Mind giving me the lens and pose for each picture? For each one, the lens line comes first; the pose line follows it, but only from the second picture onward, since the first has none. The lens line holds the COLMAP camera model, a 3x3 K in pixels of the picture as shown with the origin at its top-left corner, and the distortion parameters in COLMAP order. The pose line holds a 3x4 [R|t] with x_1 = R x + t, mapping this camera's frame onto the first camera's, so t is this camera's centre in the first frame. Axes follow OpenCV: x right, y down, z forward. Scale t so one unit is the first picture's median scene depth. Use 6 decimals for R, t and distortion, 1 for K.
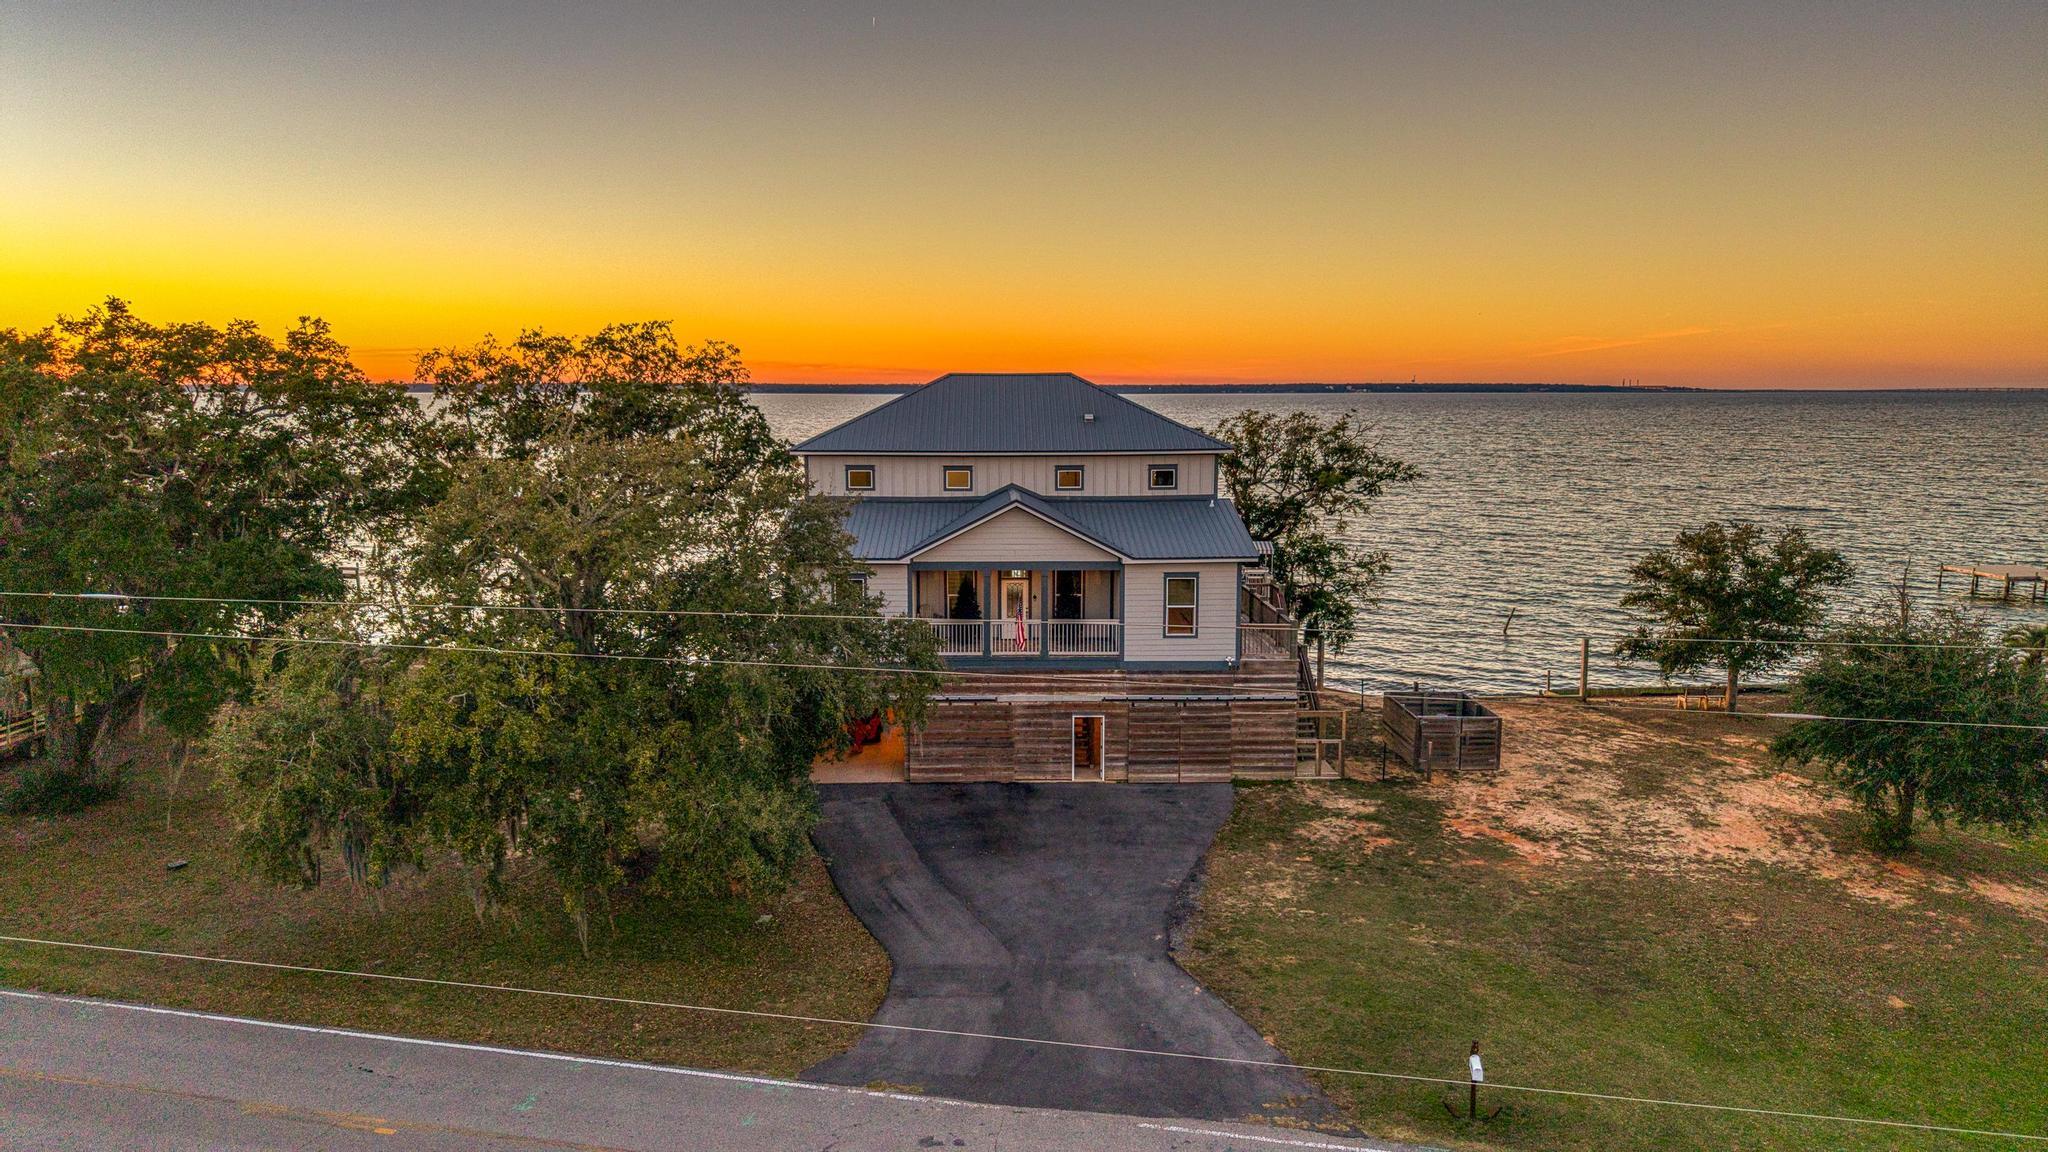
lens RADIAL K [[1374.3, 0, 1019.5], [0, 1374.3, 527.9], [0, 0, 1]] dist [-0.004150, -0.004106]
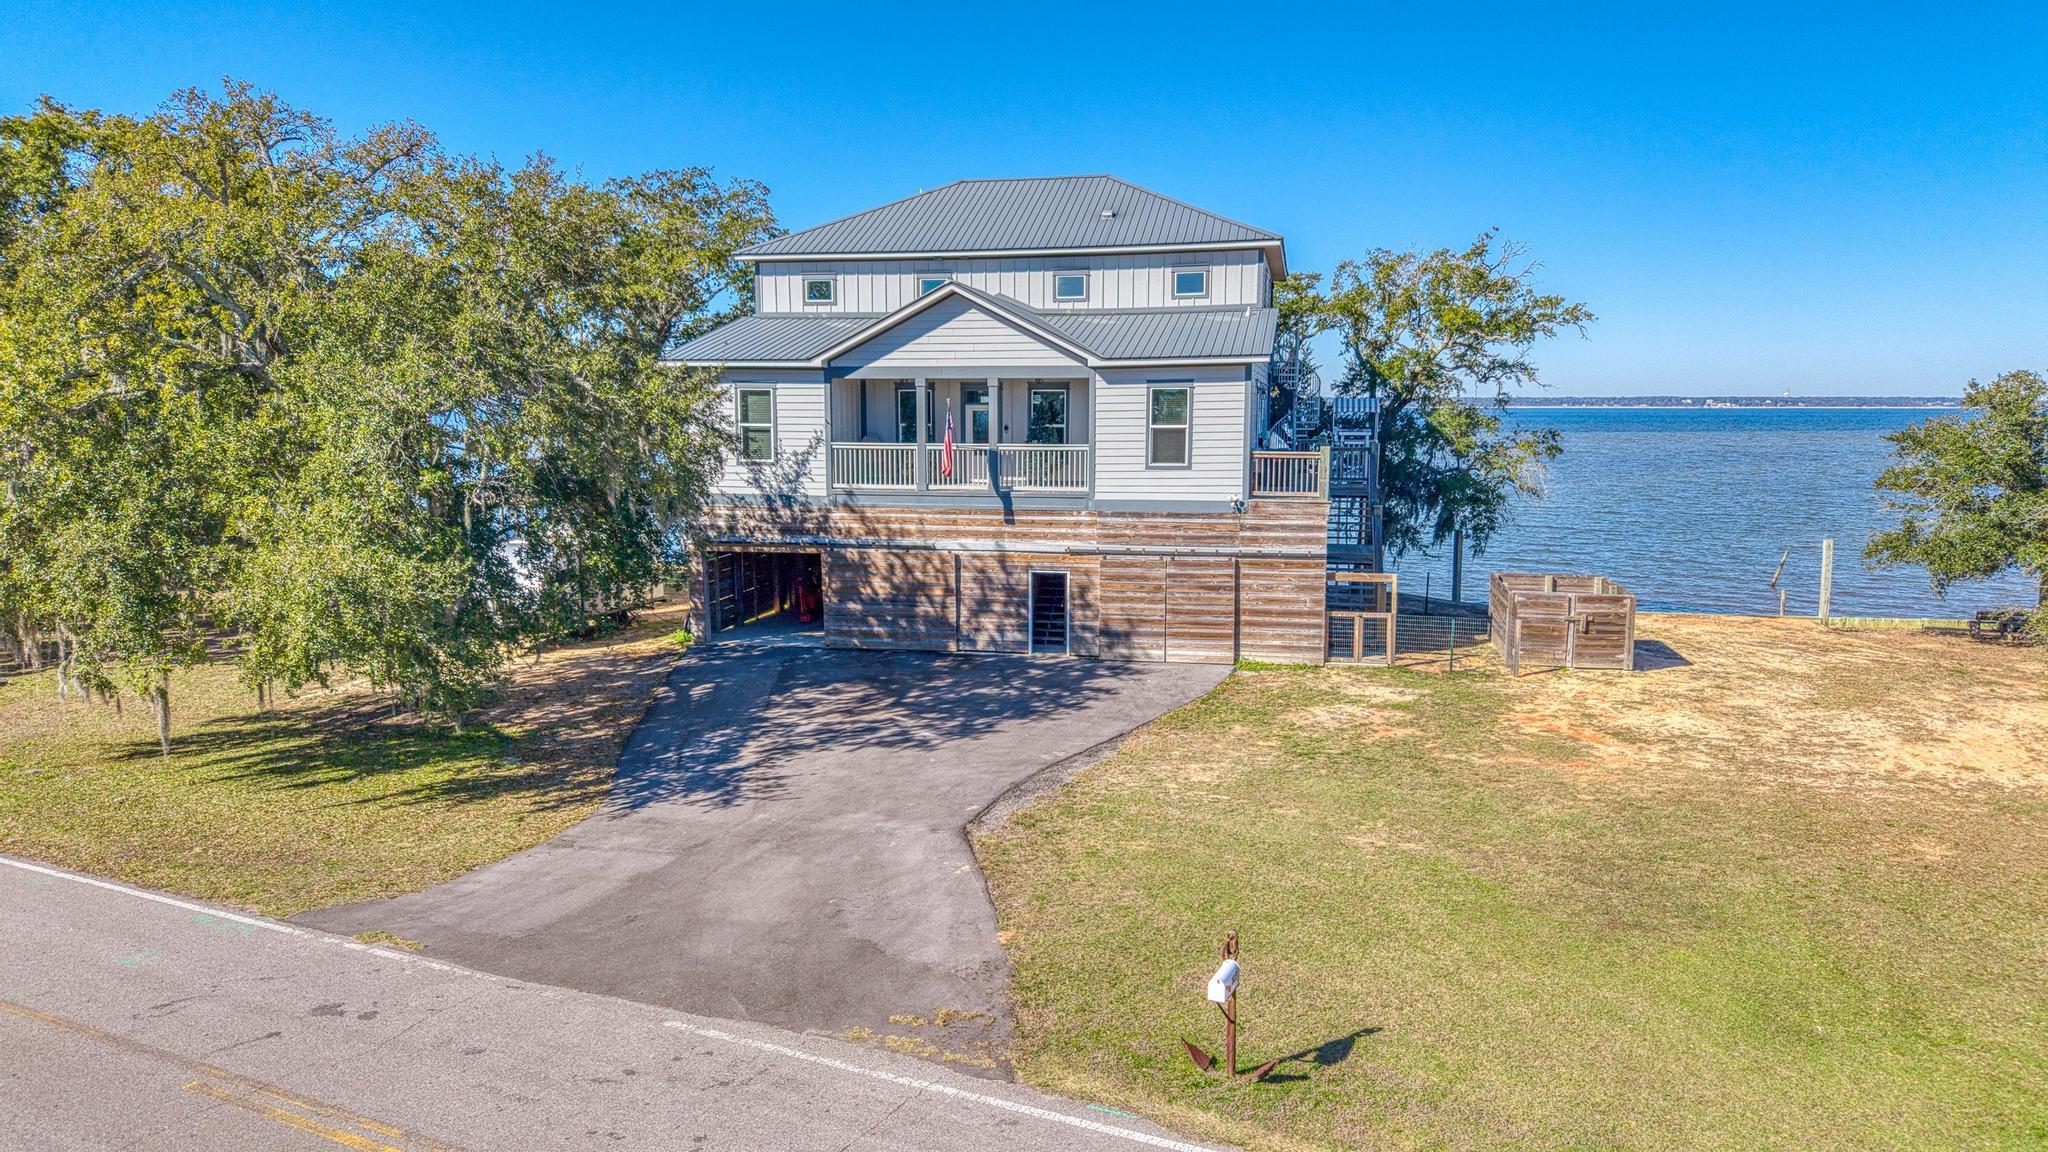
lens RADIAL K [[1368.6, 0, 1024.0], [0, 1368.6, 576.0], [0, 0, 1]] dist [0.012696, -0.019817]
pose [[0.974035, 0.025788, -0.224926, 0.210001], [-0.020853, 0.999487, 0.024291, 0.121875], [0.225437, -0.018969, 0.974073, 0.248696]]
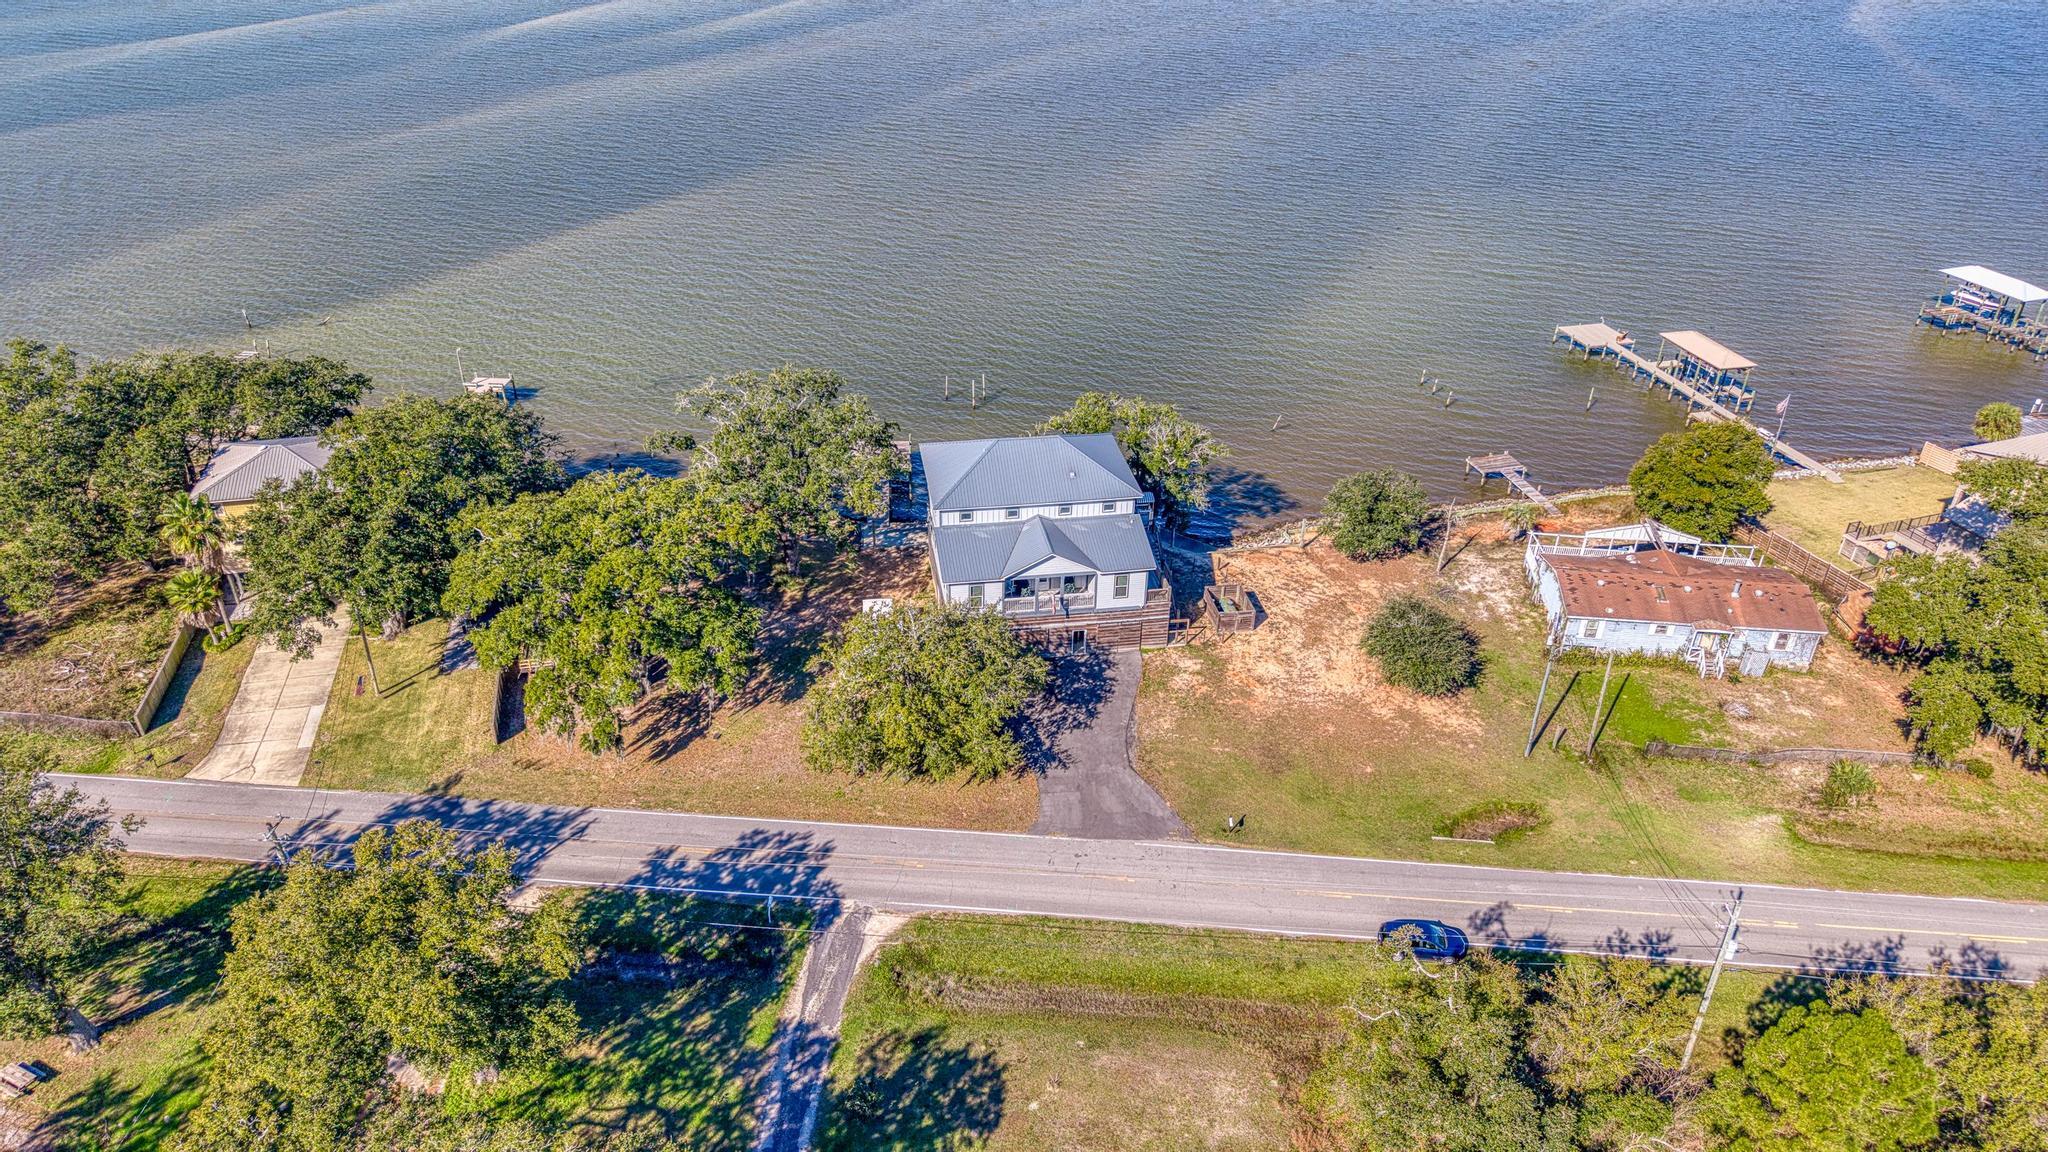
lens RADIAL K [[1341.1, 0, 1024.0], [0, 1341.1, 576.0], [0, 0, 1]] dist [0.073472, -0.001080]
pose [[0.989193, -0.061604, 0.133048, -0.333013], [-0.001948, 0.901845, 0.432055, -0.909392], [-0.146605, -0.427645, 0.891979, -0.937895]]
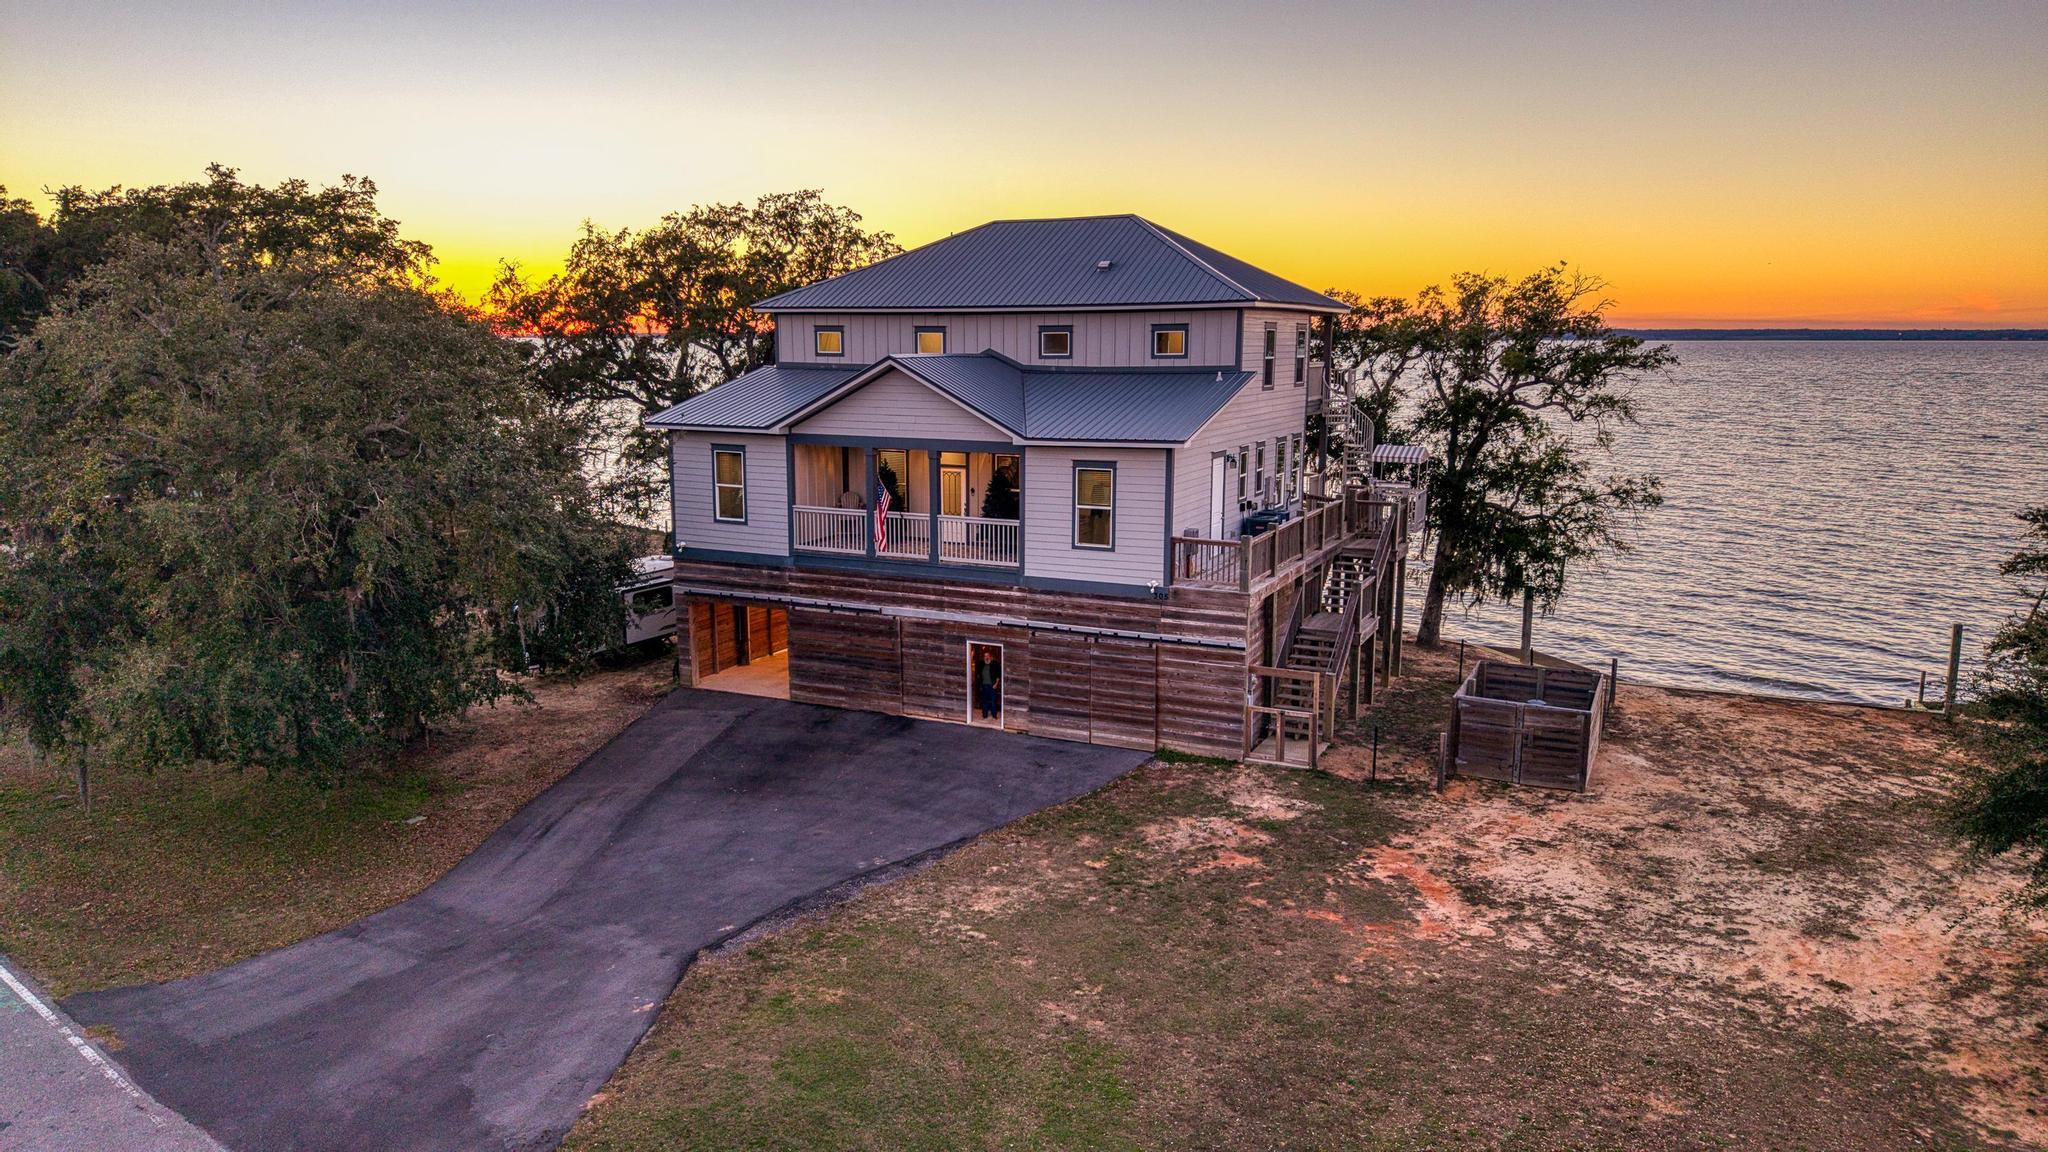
lens RADIAL K [[1368.6, 0, 1024.0], [0, 1368.6, 576.0], [0, 0, 1]] dist [0.012696, -0.019817]
pose [[0.891874, 0.077158, -0.445654, 0.411318], [-0.045080, 0.995599, 0.082155, 0.035334], [0.450032, -0.053182, 0.891427, 0.327206]]
